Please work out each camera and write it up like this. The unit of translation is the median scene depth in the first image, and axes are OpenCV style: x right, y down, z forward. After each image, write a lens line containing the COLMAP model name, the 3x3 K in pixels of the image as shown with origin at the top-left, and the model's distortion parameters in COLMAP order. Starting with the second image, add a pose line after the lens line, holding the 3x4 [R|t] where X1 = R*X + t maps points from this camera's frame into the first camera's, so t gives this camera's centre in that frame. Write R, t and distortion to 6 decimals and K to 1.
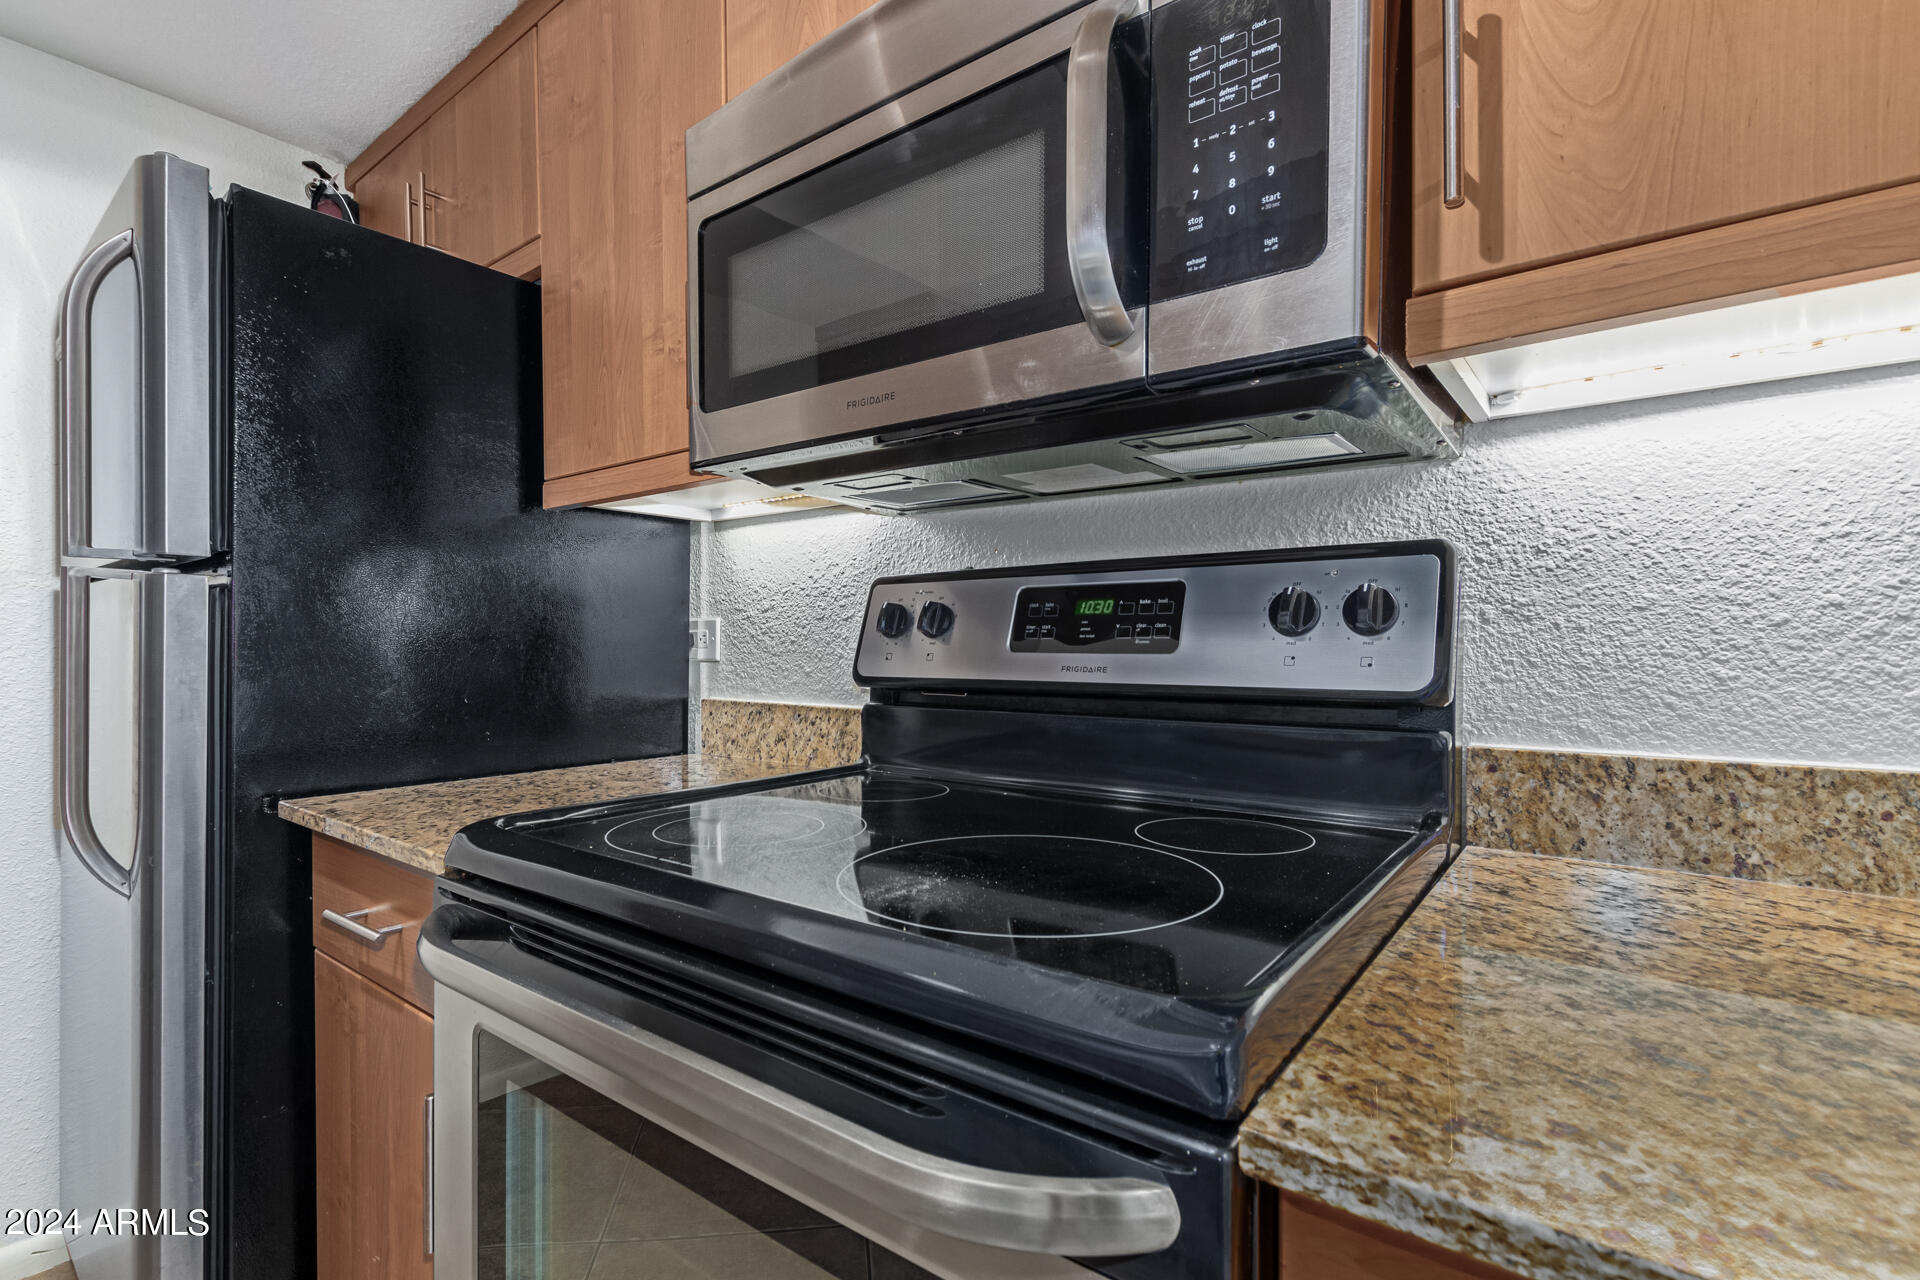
lens RADIAL K [[880.8, 0, 962.7], [0, 880.8, 652.7], [0, 0, 1]] dist [0.003723, -0.001932]
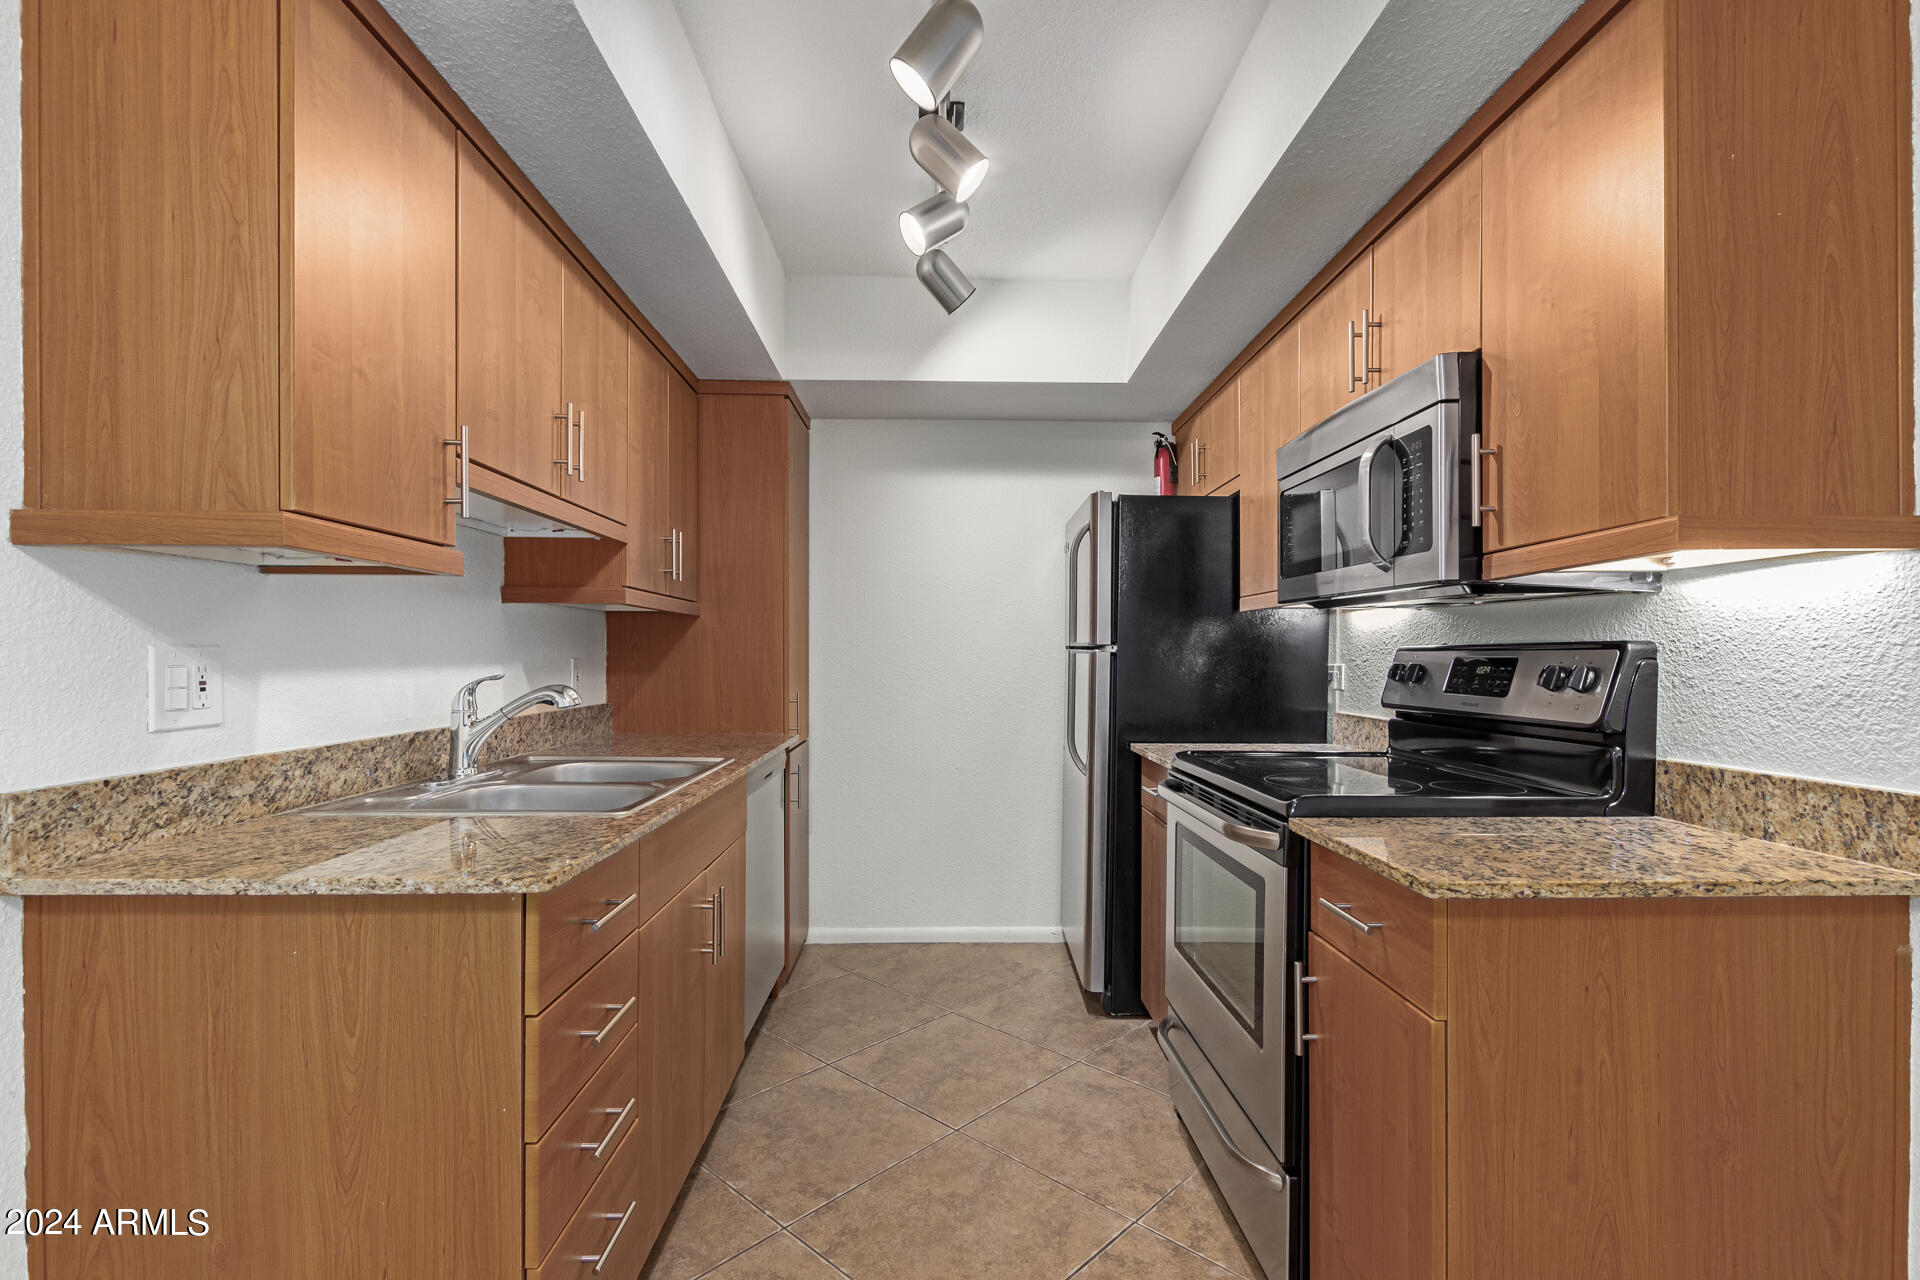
lens RADIAL K [[880.8, 0, 961.0], [0, 880.8, 661.7], [0, 0, 1]] dist [0.003723, -0.001932]
pose [[0.626270, 0.006985, -0.779575, 1.071448], [-0.009381, 0.999955, 0.001424, -0.074252], [0.779550, 0.006421, 0.626307, -1.157919]]
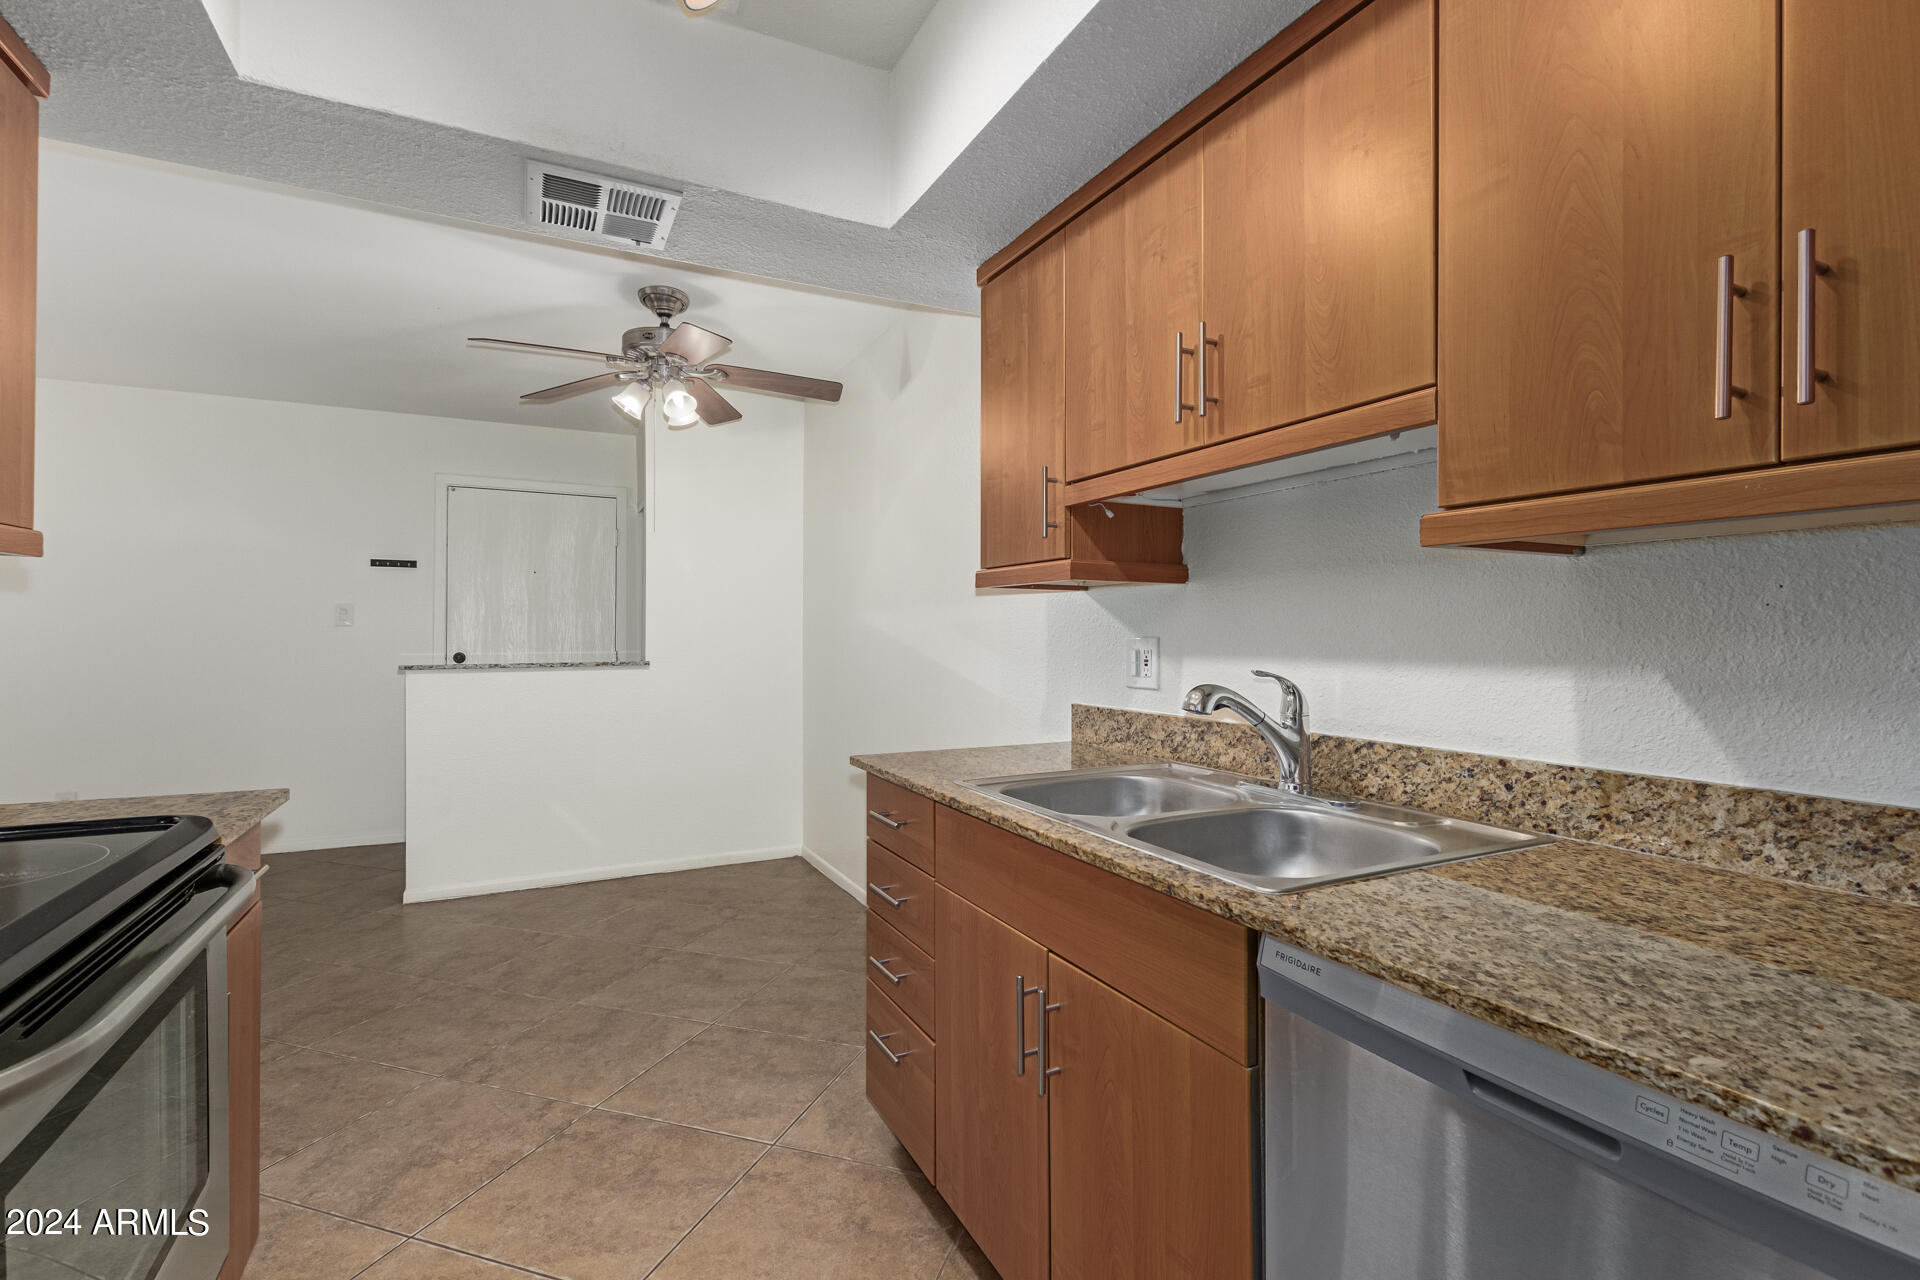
lens RADIAL K [[880.8, 0, 962.5], [0, 880.8, 642.1], [0, 0, 1]] dist [0.003723, -0.001932]
pose [[-0.894774, -0.005469, 0.446487, -1.615223], [0.003315, 0.999816, 0.018889, -0.120090], [-0.446508, 0.018381, -0.894591, 1.175303]]
